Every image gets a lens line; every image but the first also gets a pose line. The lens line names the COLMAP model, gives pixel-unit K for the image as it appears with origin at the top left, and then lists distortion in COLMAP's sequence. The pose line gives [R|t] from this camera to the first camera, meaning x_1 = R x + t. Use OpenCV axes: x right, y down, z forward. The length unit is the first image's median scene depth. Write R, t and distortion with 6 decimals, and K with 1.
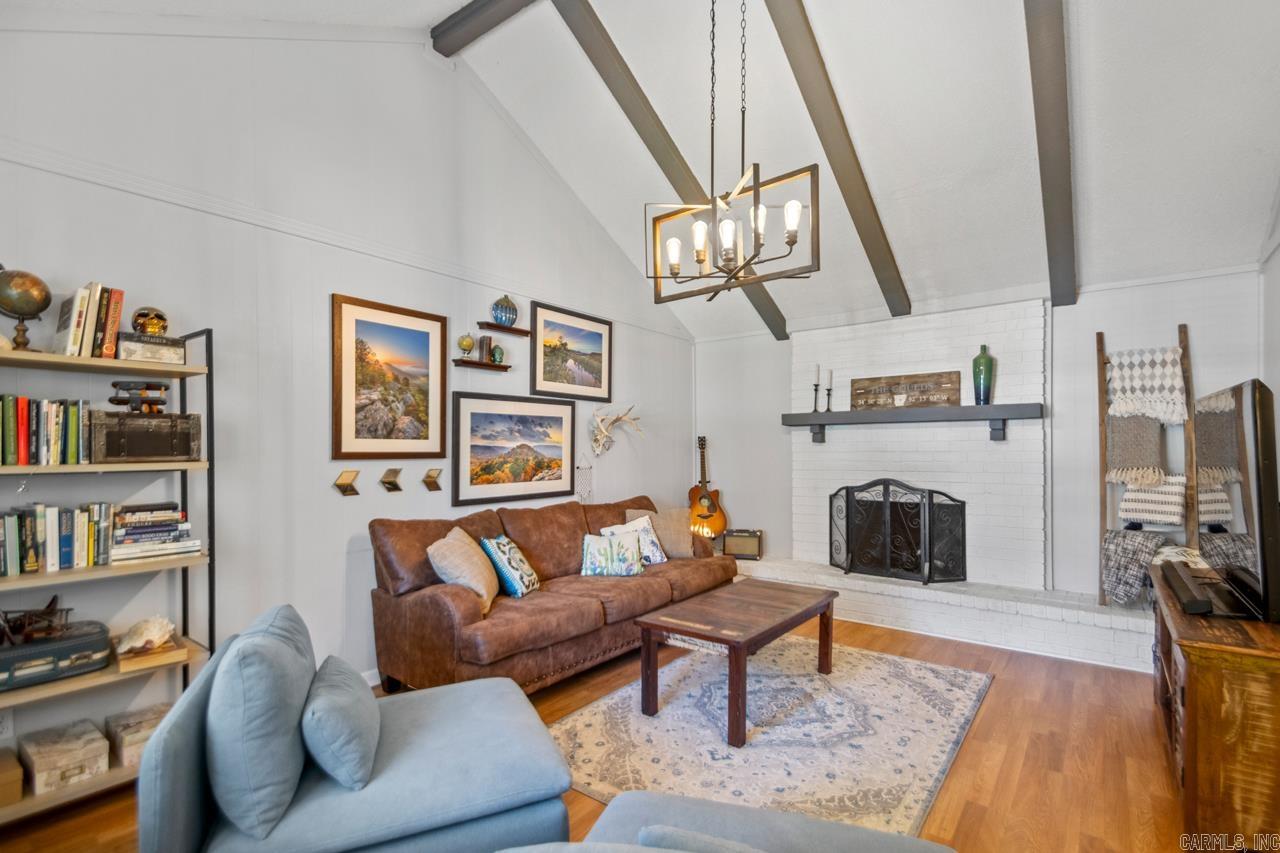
lens RADIAL K [[598.2, 0, 652.2], [0, 598.2, 450.2], [0, 0, 1]] dist [0.044528, -0.022179]
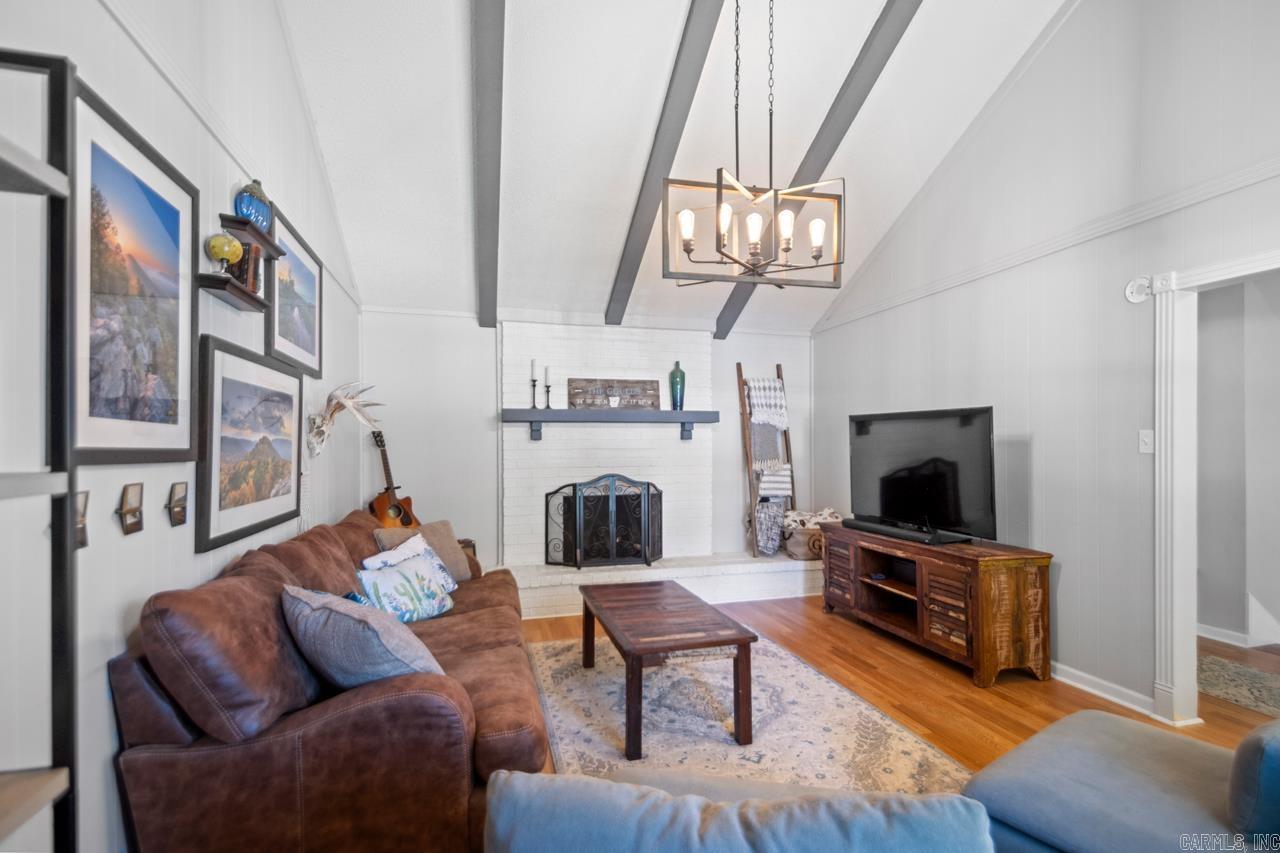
lens RADIAL K [[598.2, 0, 652.2], [0, 598.2, 450.2], [0, 0, 1]] dist [0.044528, -0.022179]
pose [[0.605759, -0.002916, 0.795643, -0.474421], [0.003641, 0.999993, 0.000894, 0.004403], [-0.795640, 0.002355, 0.605766, 0.332895]]
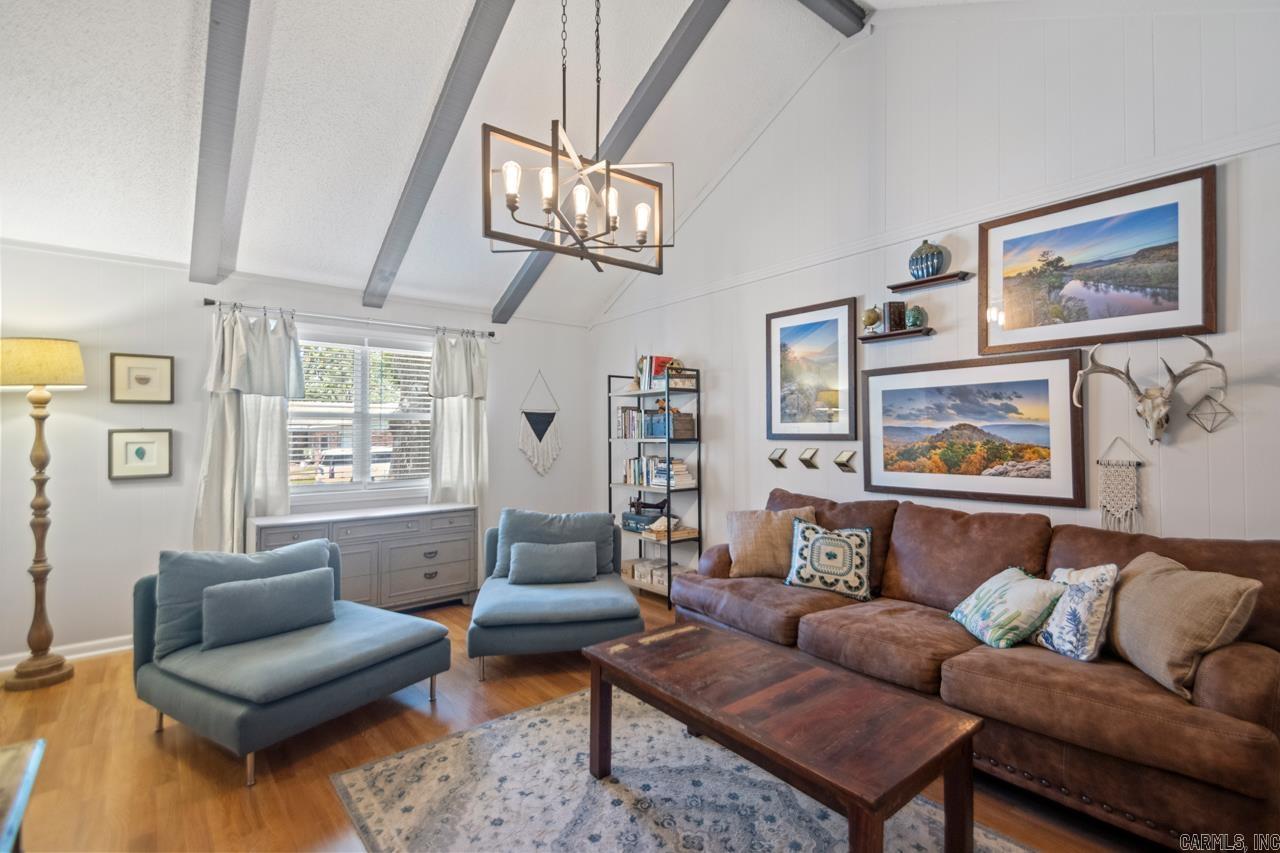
lens RADIAL K [[592.2, 0, 649.3], [0, 592.2, 425.8], [0, 0, 1]] dist [0.017890, -0.019850]
pose [[-0.241092, -0.010371, -0.970447, 0.611863], [0.002507, 0.999933, -0.011309, -0.000347], [0.970499, -0.005160, -0.241050, 0.821082]]
